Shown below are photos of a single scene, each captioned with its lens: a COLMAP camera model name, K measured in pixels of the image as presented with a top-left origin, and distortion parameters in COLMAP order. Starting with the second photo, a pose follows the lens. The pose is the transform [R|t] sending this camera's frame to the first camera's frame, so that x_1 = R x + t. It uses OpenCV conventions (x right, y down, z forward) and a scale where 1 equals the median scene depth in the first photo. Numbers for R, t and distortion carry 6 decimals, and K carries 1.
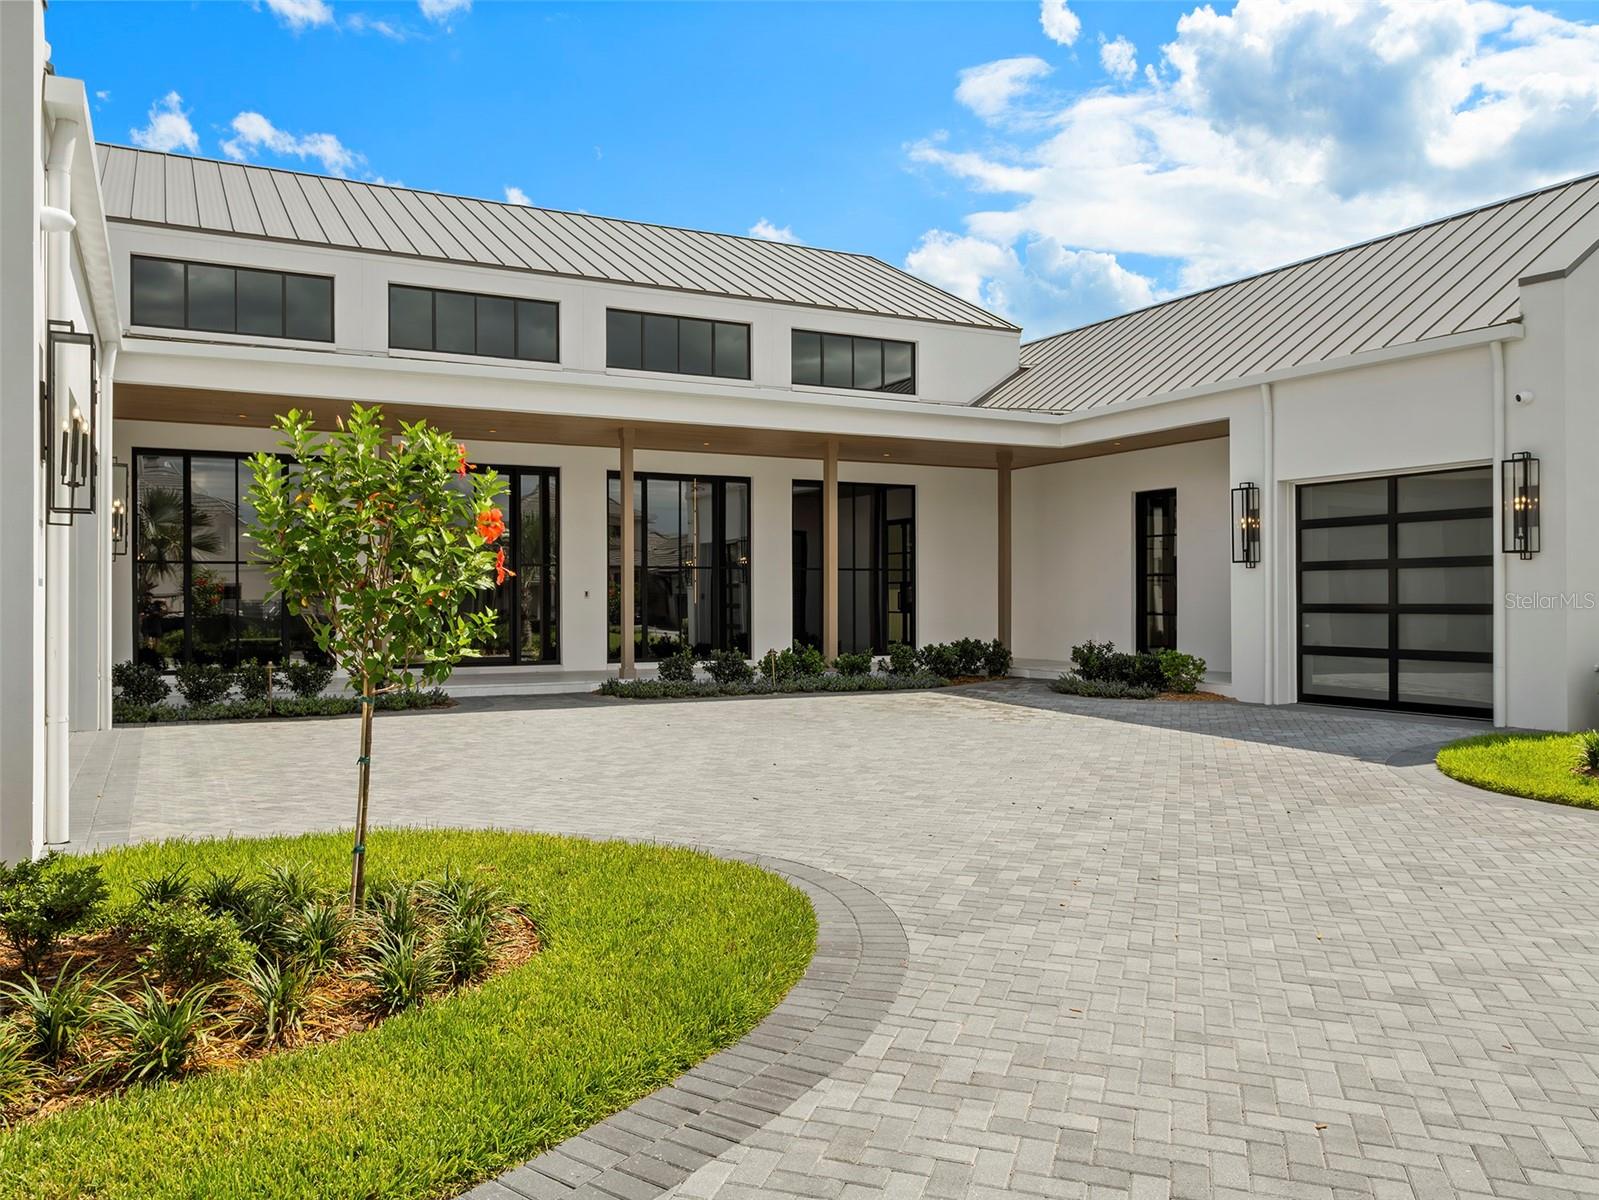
lens RADIAL K [[1189.9, 0, 795.9], [0, 1189.9, 604.2], [0, 0, 1]] dist [0.018494, 0.000602]
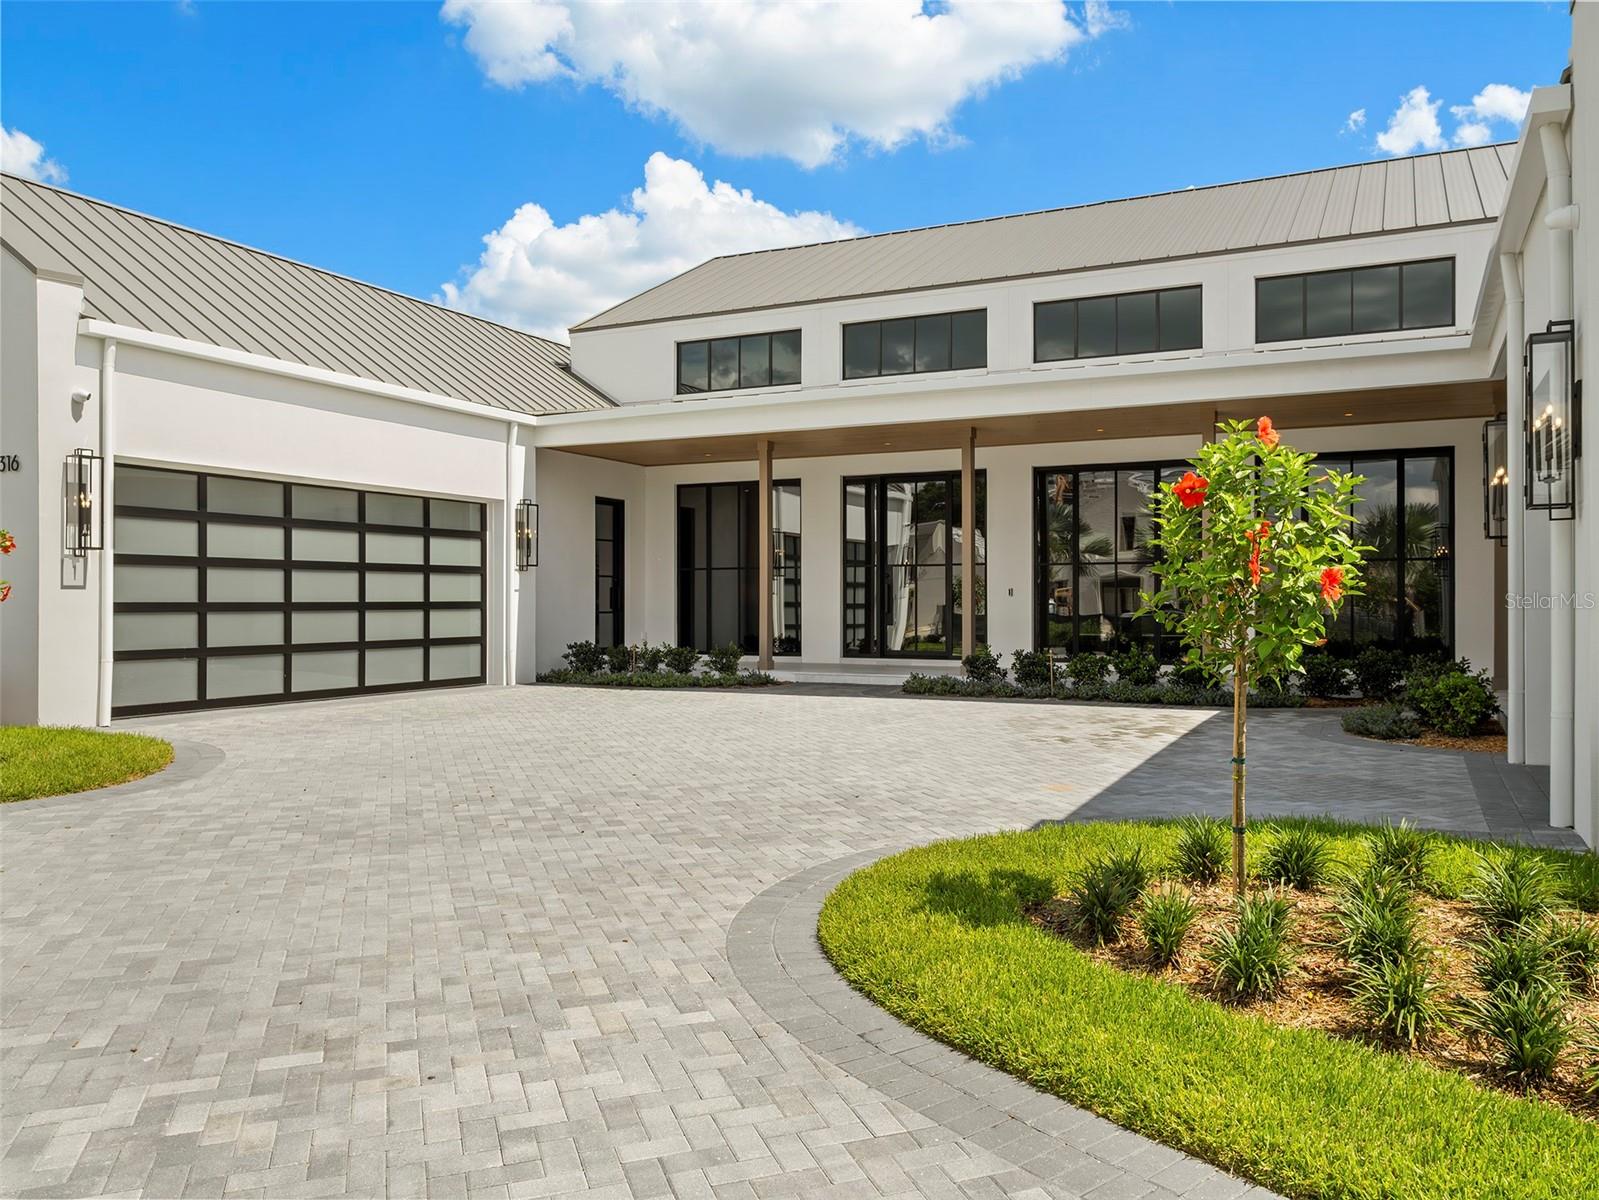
lens RADIAL K [[1189.9, 0, 791.9], [0, 1189.9, 600.4], [0, 0, 1]] dist [0.018494, 0.000602]
pose [[0.613244, 0.004386, -0.789882, 0.651498], [-0.007655, 0.999971, -0.000391, -0.000150], [0.789857, 0.006286, 0.613259, 0.308504]]
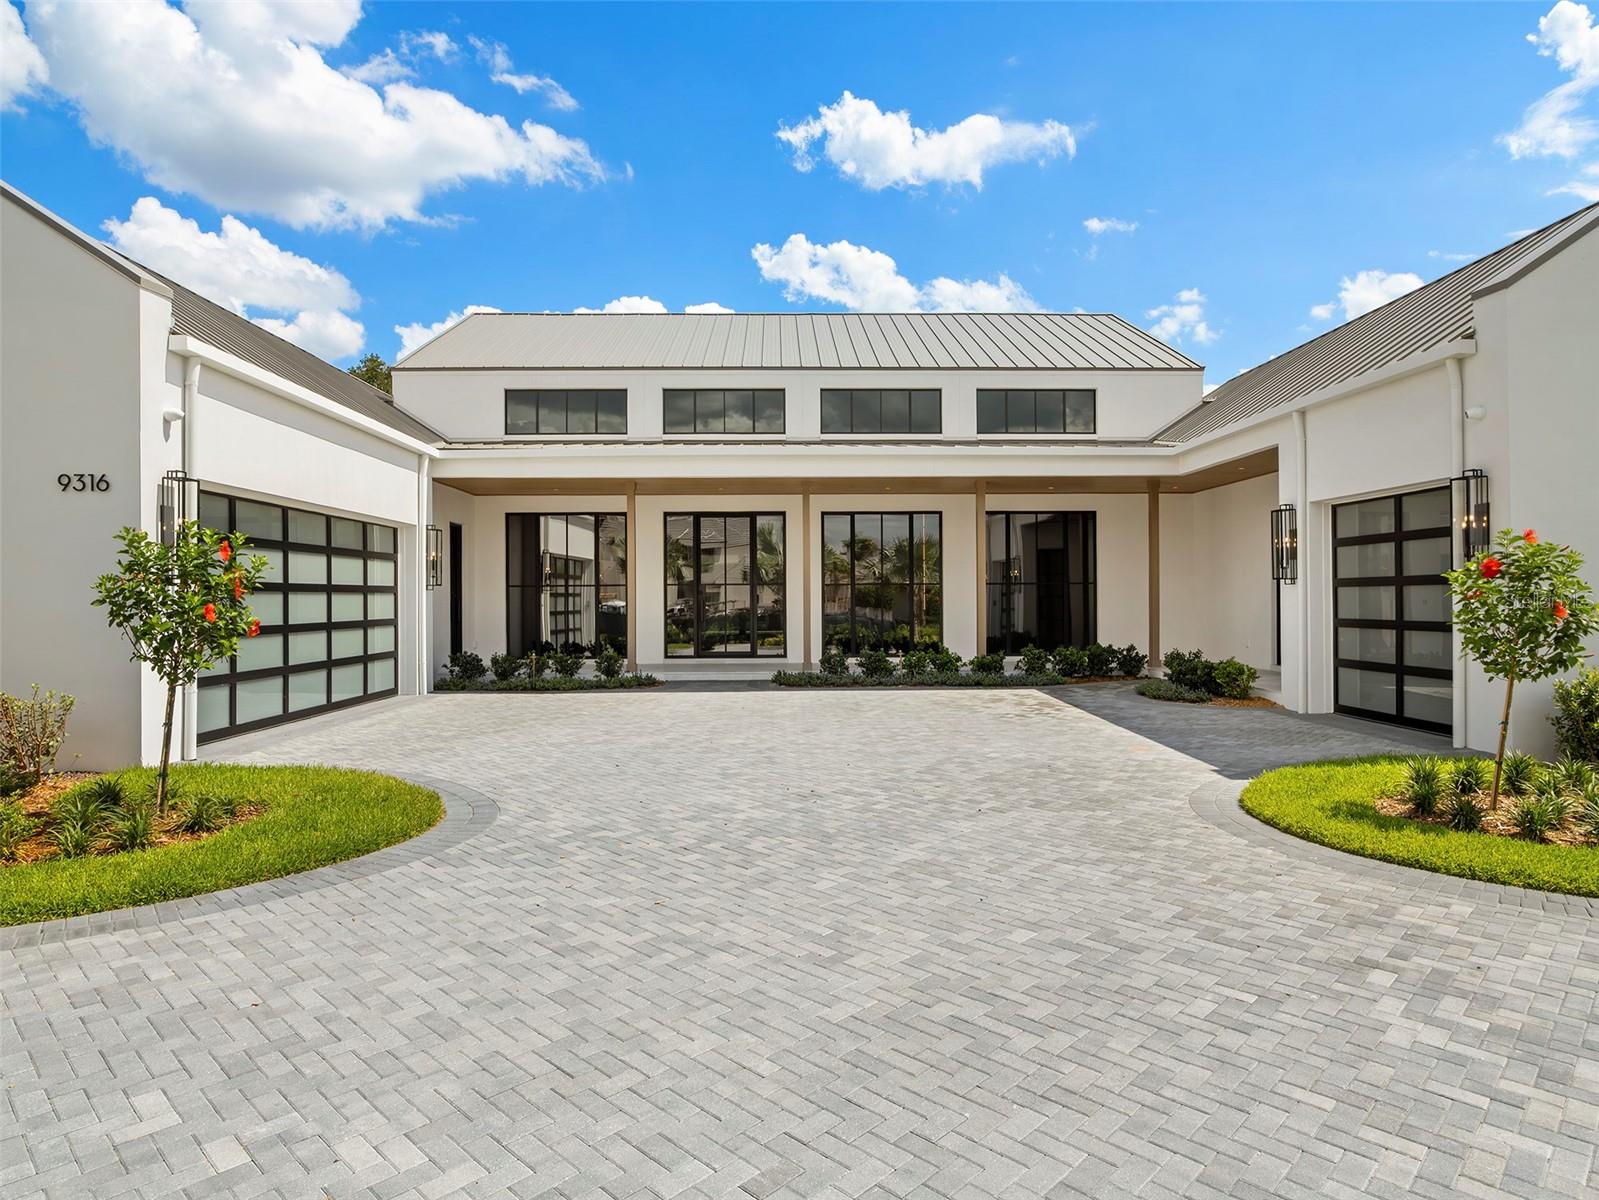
lens RADIAL K [[947.9, 0, 802.4], [0, 947.9, 604.7], [0, 0, 1]] dist [-0.025694, 0.002205]
pose [[0.905636, 0.000218, -0.424056, 0.346384], [0.000072, 1.000000, 0.000668, -0.012845], [0.424056, -0.000636, 0.905636, 0.055043]]
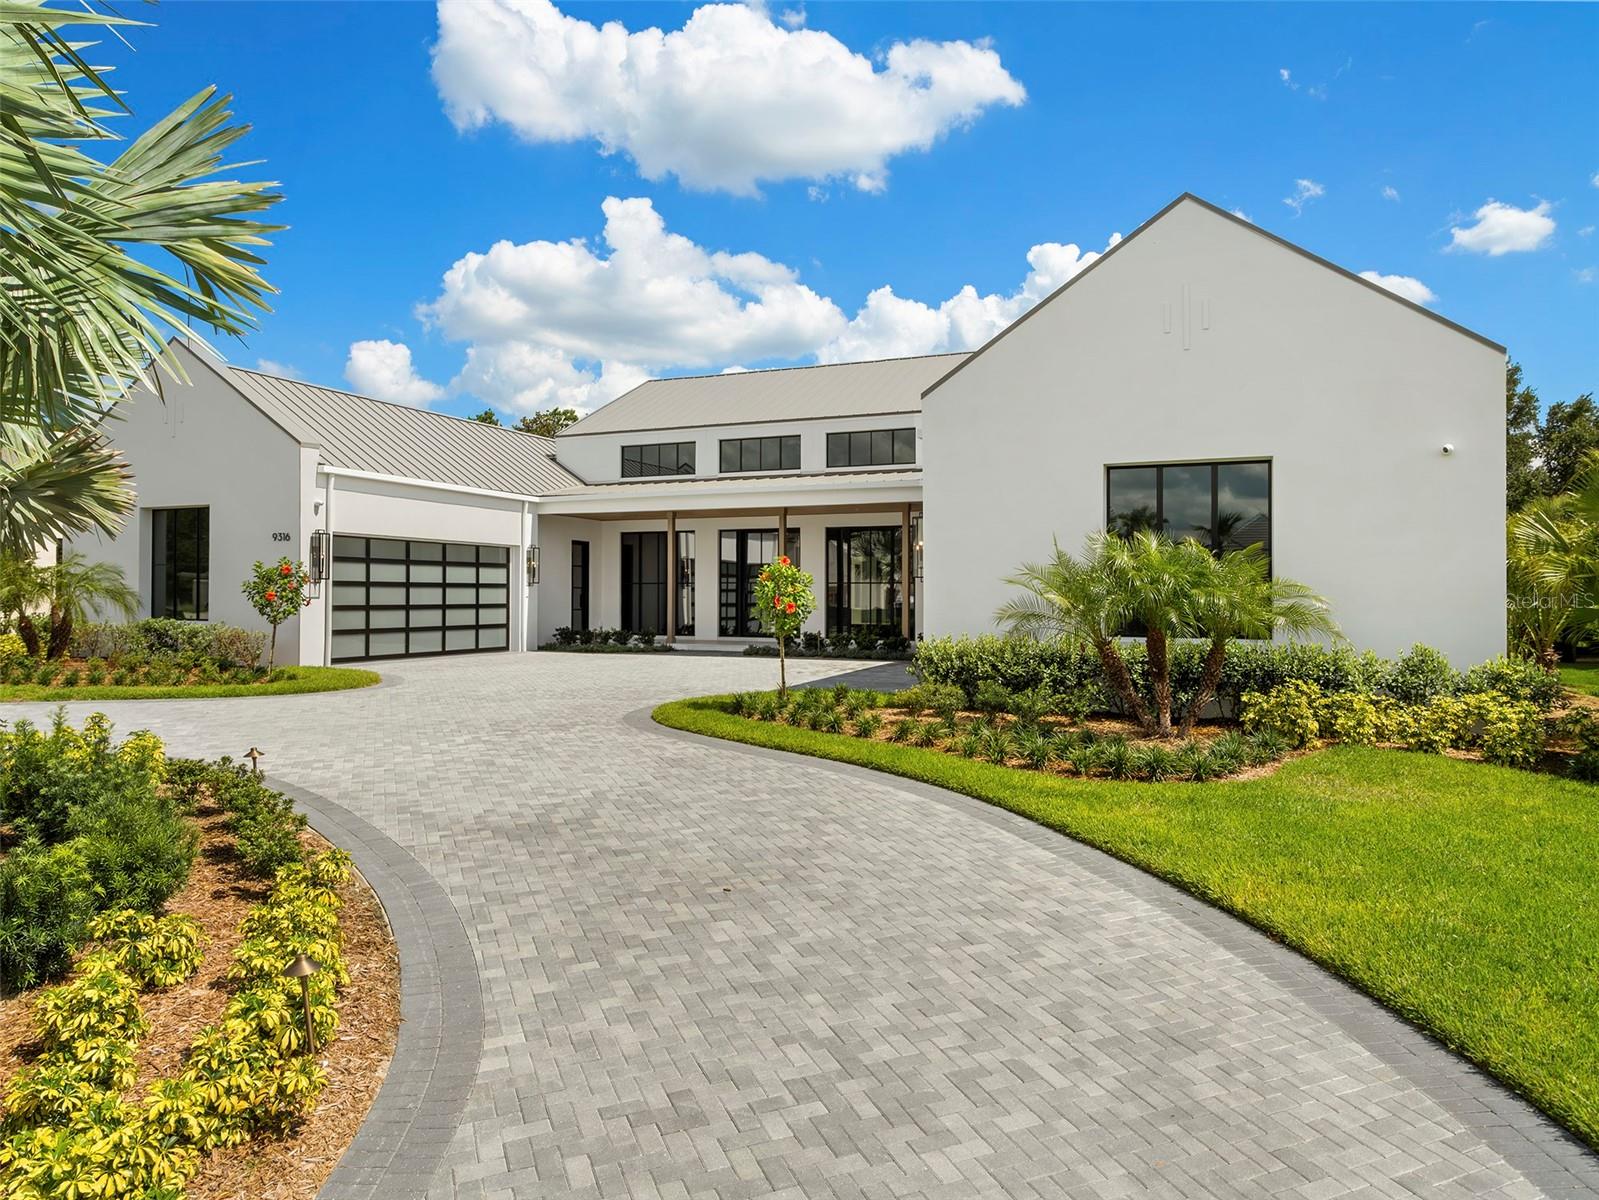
lens RADIAL K [[947.9, 0, 789.7], [0, 947.9, 593.6], [0, 0, 1]] dist [-0.025694, 0.002205]
pose [[0.667899, 0.005645, -0.744231, 1.090730], [-0.012032, 0.999922, -0.003213, -0.015208], [0.744155, 0.011100, 0.667915, 0.052140]]
